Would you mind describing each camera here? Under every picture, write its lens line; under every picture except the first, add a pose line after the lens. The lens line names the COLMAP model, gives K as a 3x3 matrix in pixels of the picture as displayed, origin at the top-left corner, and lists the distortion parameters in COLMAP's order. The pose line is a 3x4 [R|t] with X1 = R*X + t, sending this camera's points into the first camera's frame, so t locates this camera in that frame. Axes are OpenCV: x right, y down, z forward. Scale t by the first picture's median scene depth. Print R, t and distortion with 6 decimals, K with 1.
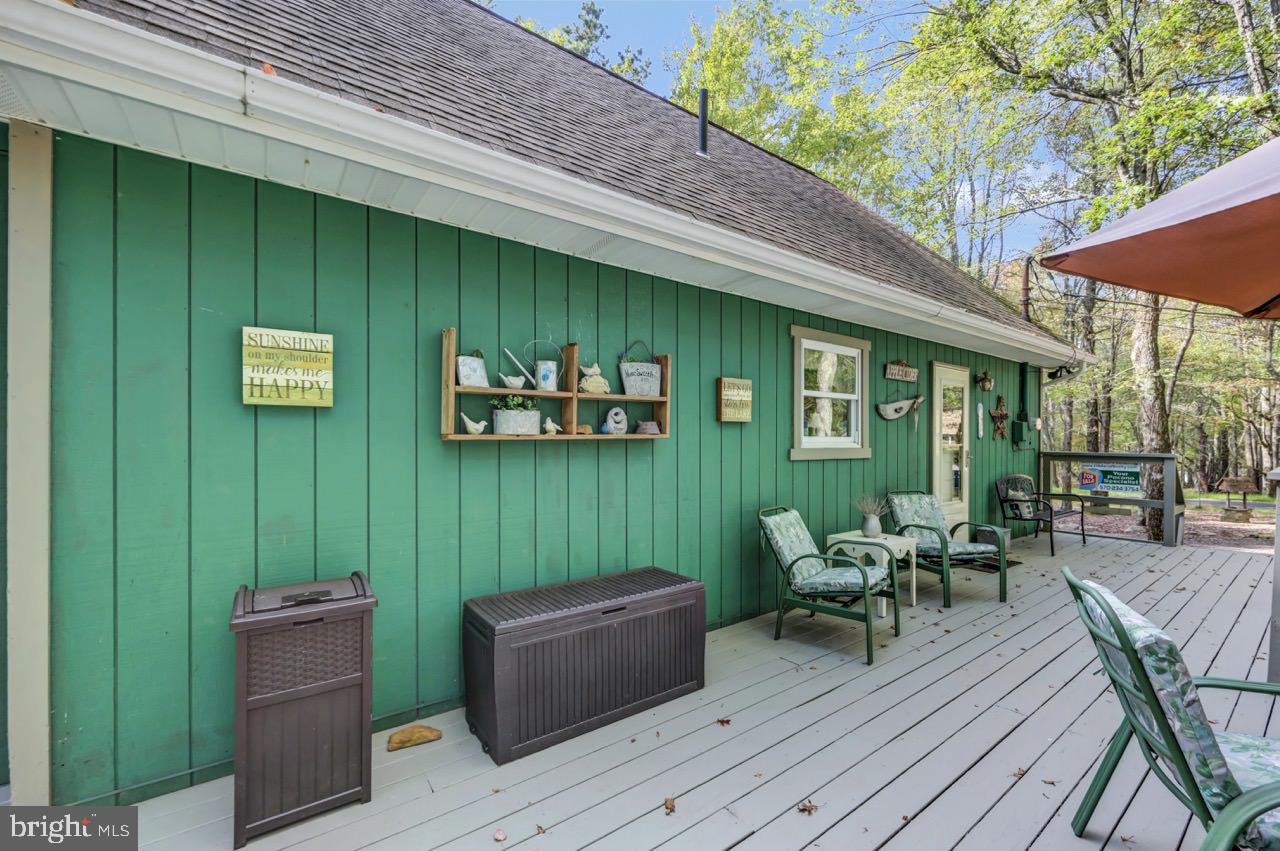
lens RADIAL K [[520.3, 0, 640.4], [0, 520.3, 440.8], [0, 0, 1]] dist [-0.000865, 0.000015]
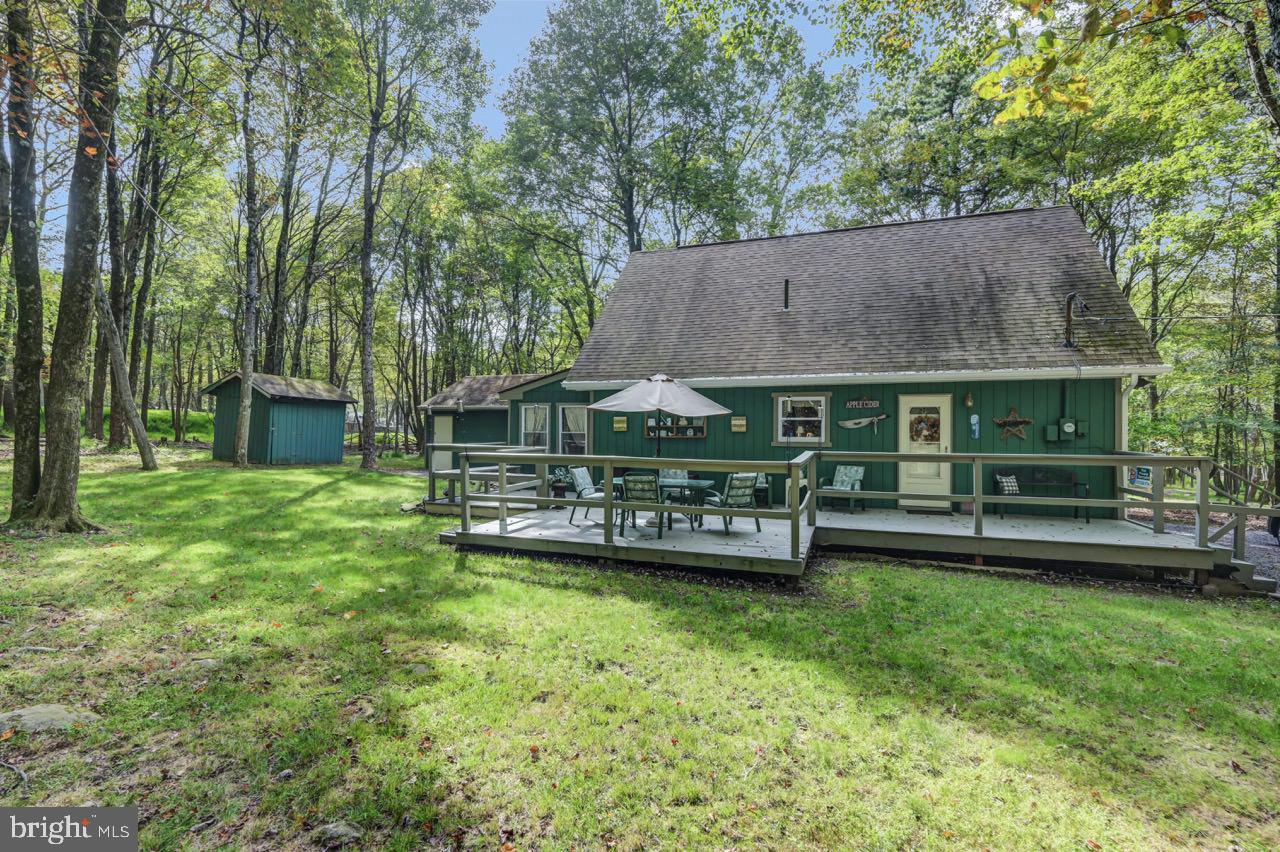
lens RADIAL K [[564.4, 0, 638.5], [0, 564.4, 431.4], [0, 0, 1]] dist [0.001127, 0.000136]
pose [[0.546324, 0.002905, -0.837569, 2.480227], [-0.005287, 0.999986, 0.000019, -0.034415], [0.837557, 0.004418, 0.546332, -1.169601]]
